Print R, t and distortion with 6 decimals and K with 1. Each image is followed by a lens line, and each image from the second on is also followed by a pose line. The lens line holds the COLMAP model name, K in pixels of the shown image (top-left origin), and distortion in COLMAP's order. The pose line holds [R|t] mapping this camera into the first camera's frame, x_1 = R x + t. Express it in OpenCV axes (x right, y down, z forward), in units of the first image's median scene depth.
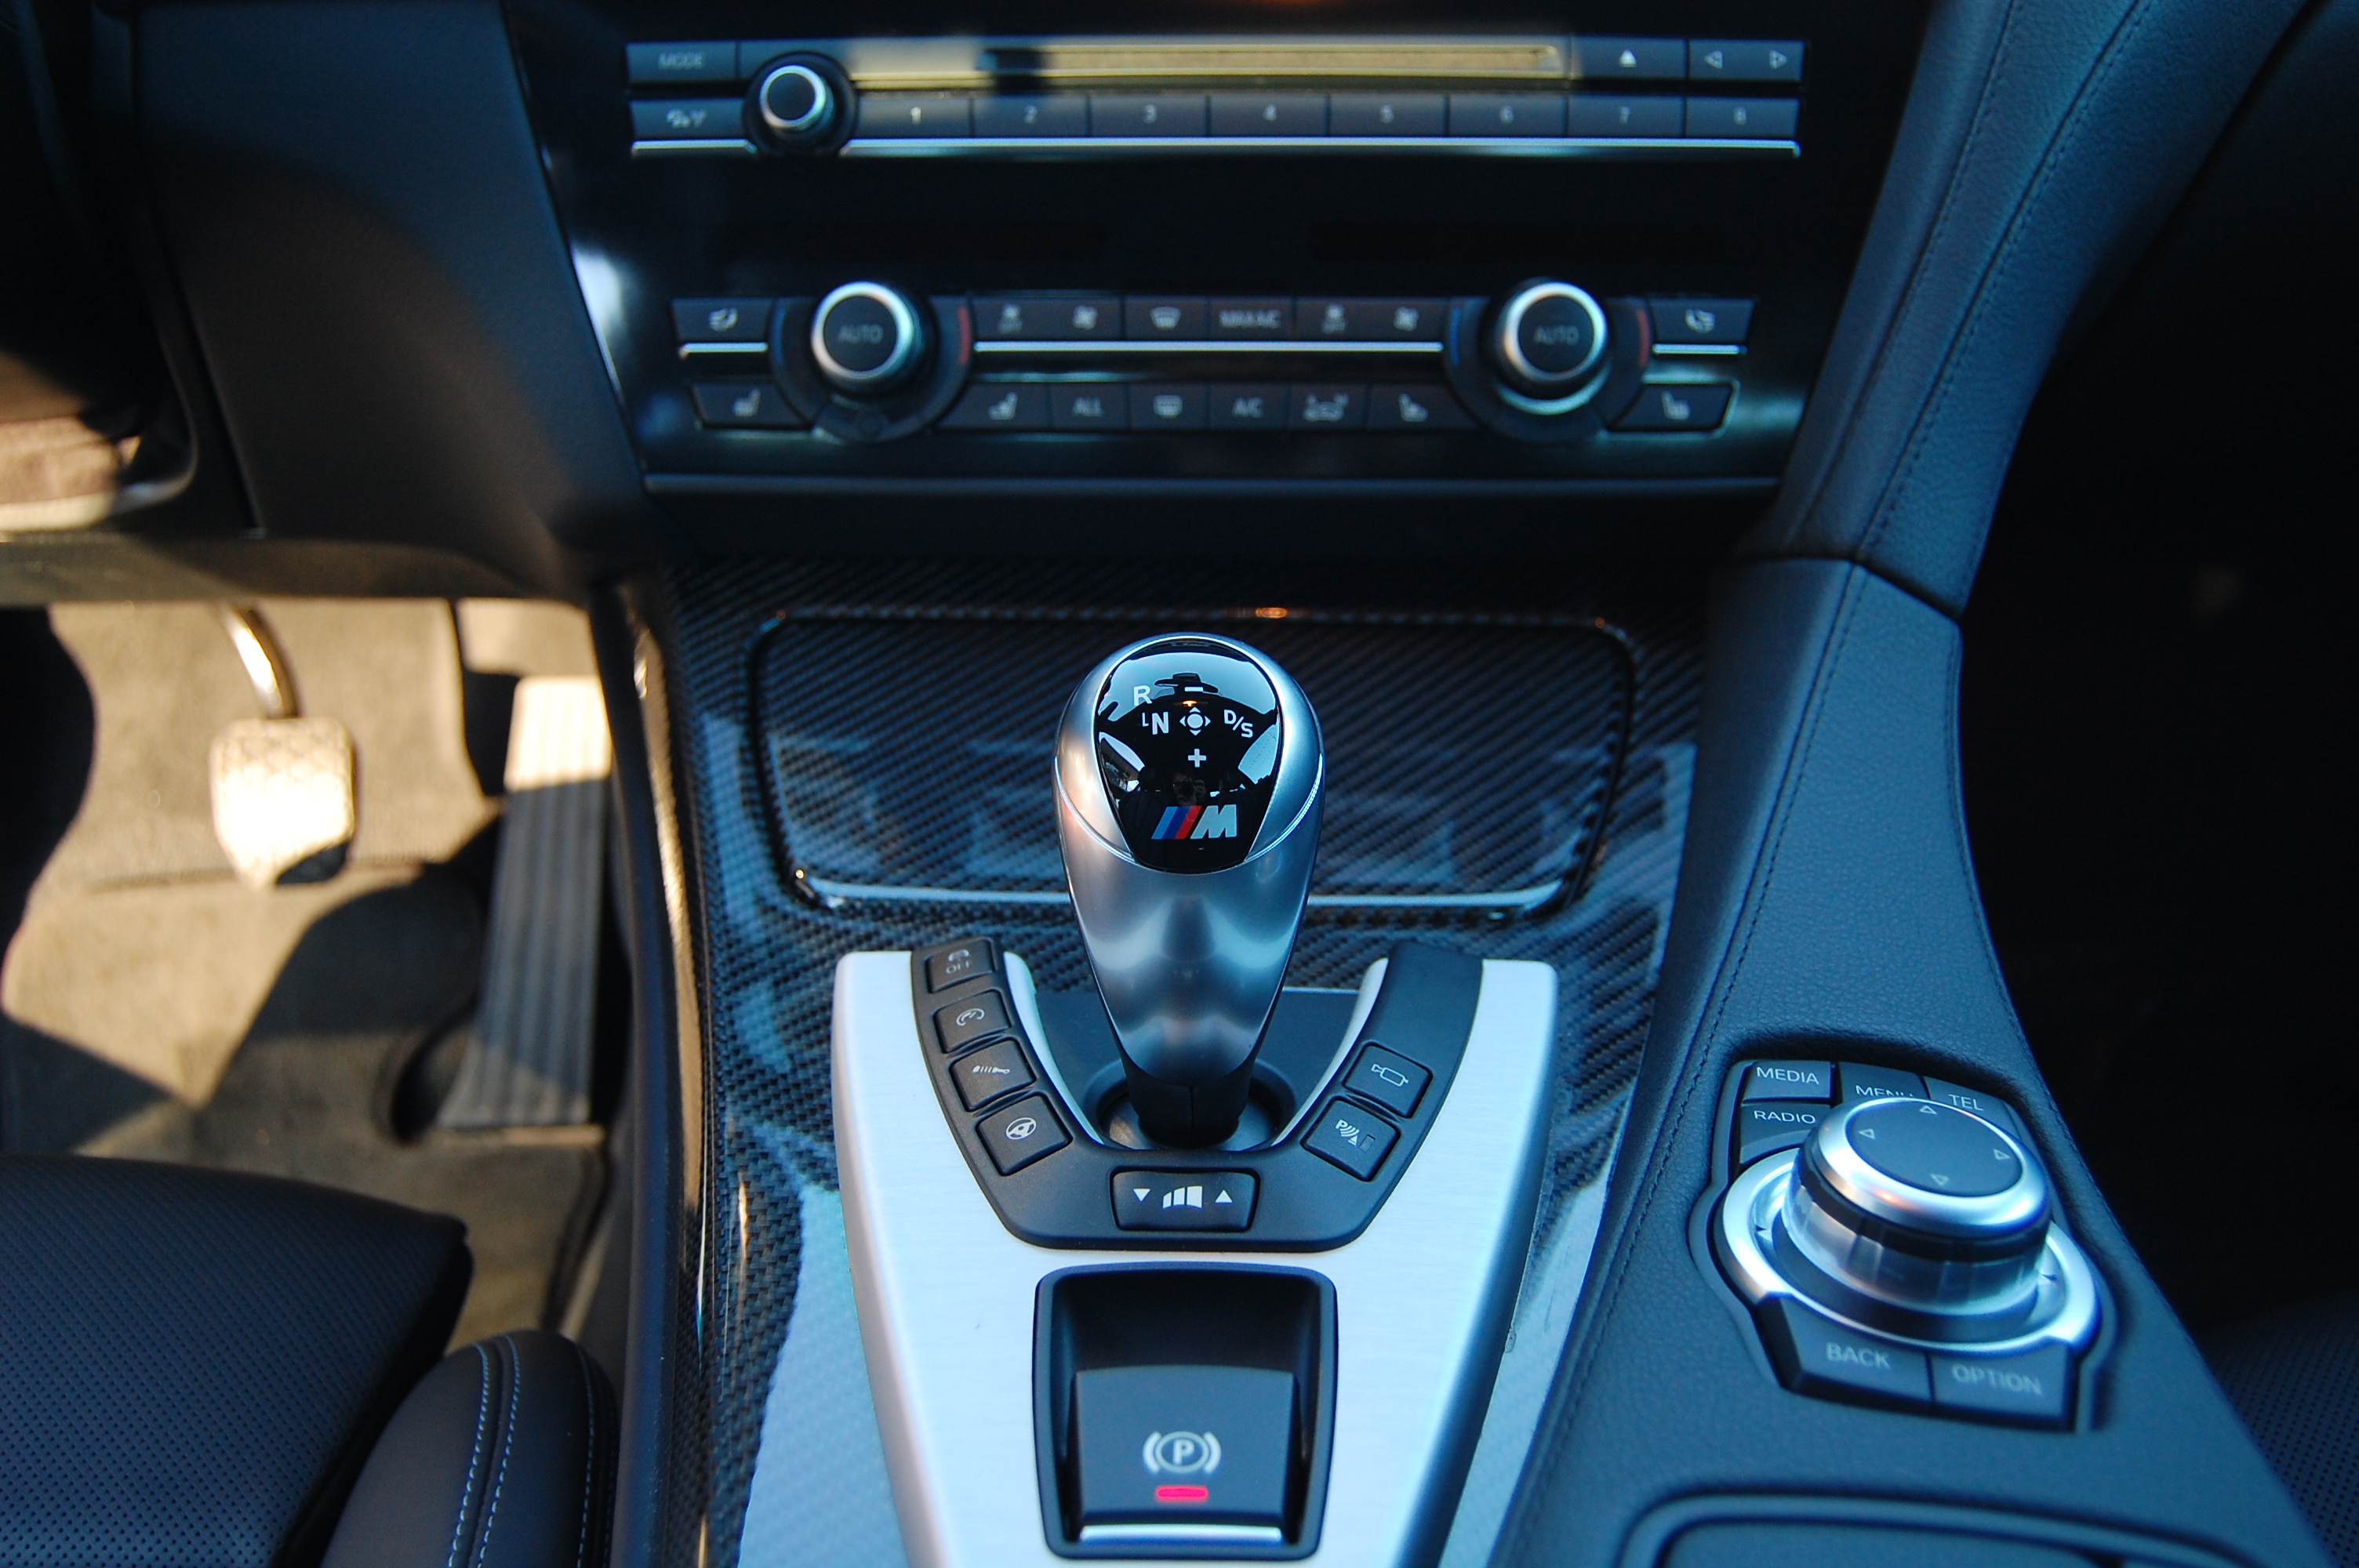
lens RADIAL K [[2245.1, 0, 1182.3], [0, 2245.1, 767.2], [0, 0, 1]] dist [-0.060216, 0.000000]
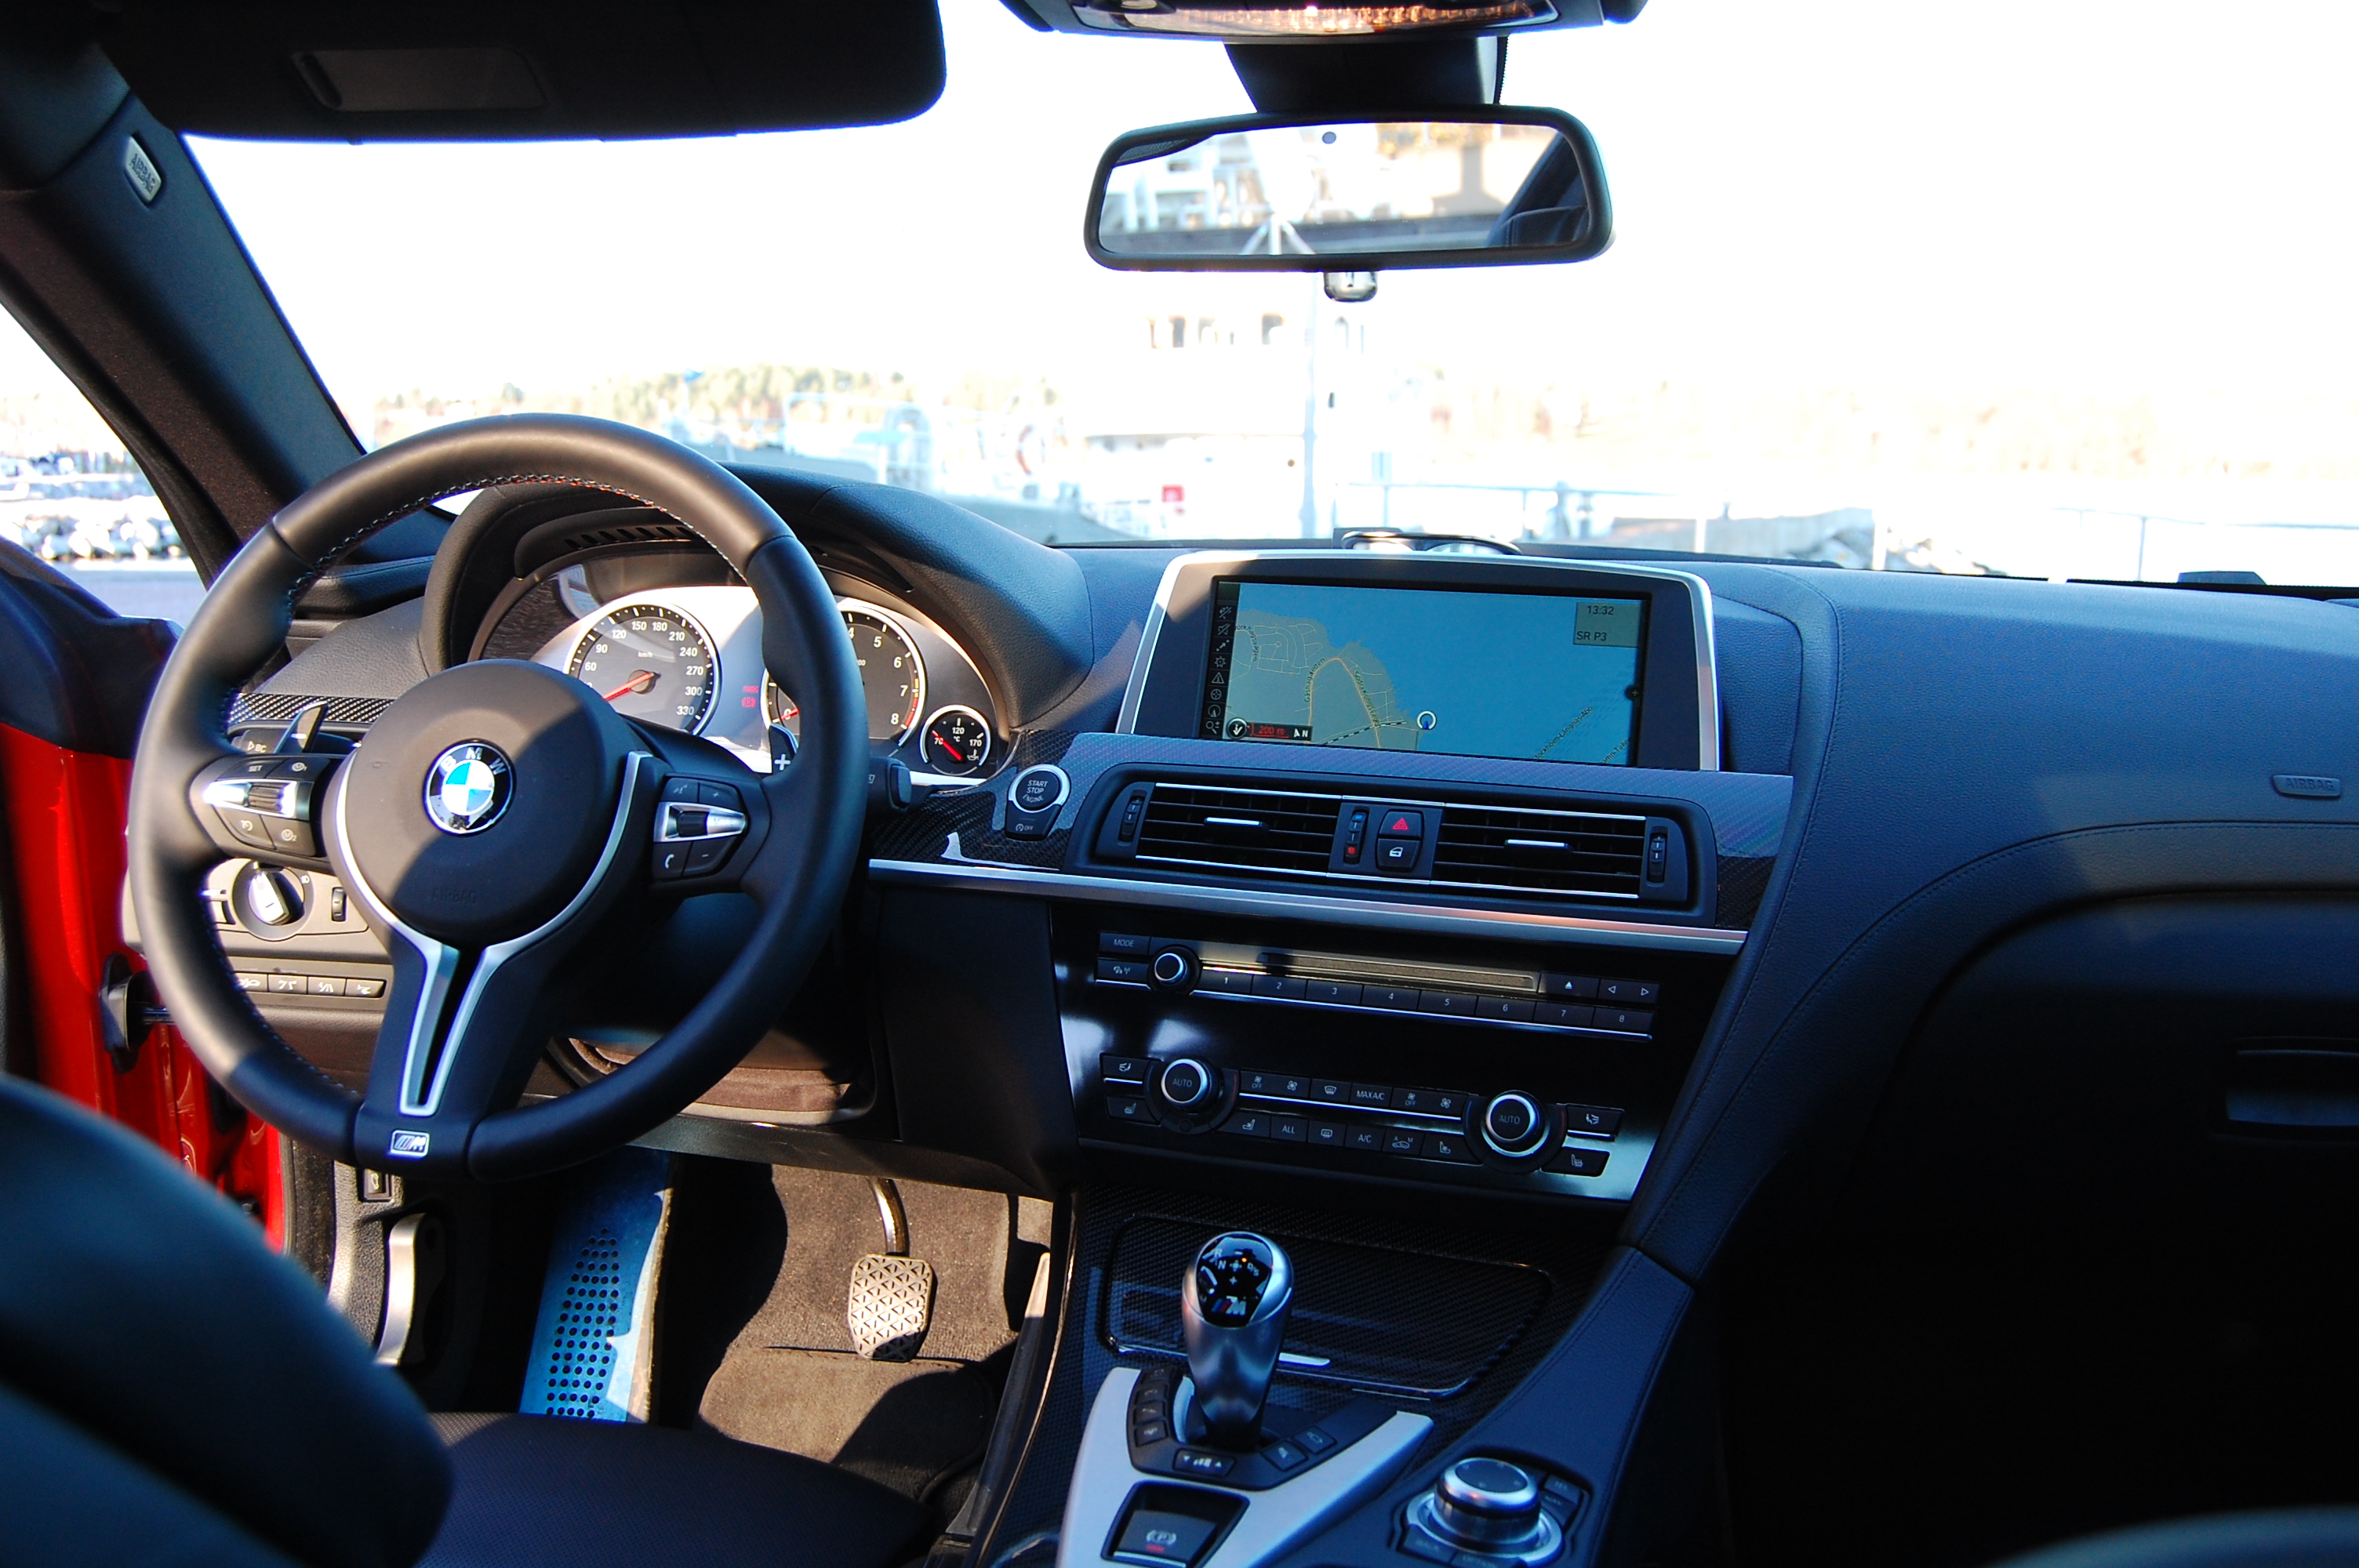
lens RADIAL K [[2245.1, 0, 1171.5], [0, 2245.1, 784.3], [0, 0, 1]] dist [-0.060216, 0.000000]
pose [[0.955258, 0.066465, -0.288211, 0.423178], [-0.145104, 0.954414, -0.260841, 0.086858], [0.257736, 0.290990, 0.921356, -0.995767]]
